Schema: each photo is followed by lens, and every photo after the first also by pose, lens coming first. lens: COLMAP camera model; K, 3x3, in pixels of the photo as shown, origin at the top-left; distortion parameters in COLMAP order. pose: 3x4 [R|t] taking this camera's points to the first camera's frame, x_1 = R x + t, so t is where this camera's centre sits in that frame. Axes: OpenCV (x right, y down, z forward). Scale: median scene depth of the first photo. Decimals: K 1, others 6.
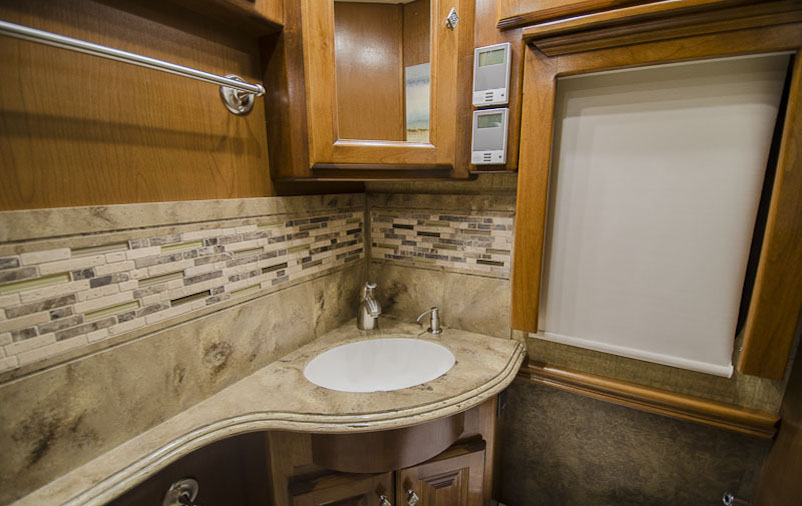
lens RADIAL K [[349.1, 0, 404.1], [0, 349.1, 251.1], [0, 0, 1]] dist [0.008473, -0.018542]
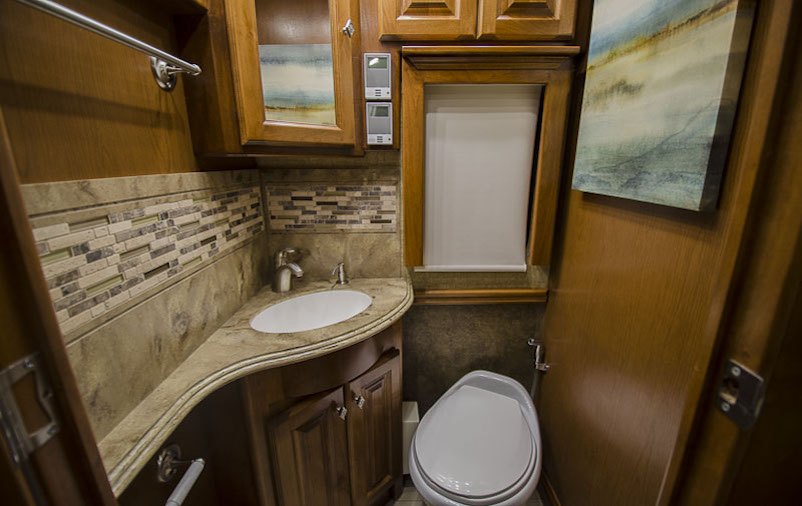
lens RADIAL K [[349.1, 0, 404.1], [0, 349.1, 251.1], [0, 0, 1]] dist [0.008473, -0.018542]
pose [[0.863218, -0.126150, 0.488816, -0.425062], [0.098473, 0.991752, 0.082046, 0.056760], [-0.495134, -0.022688, 0.868520, -0.225824]]
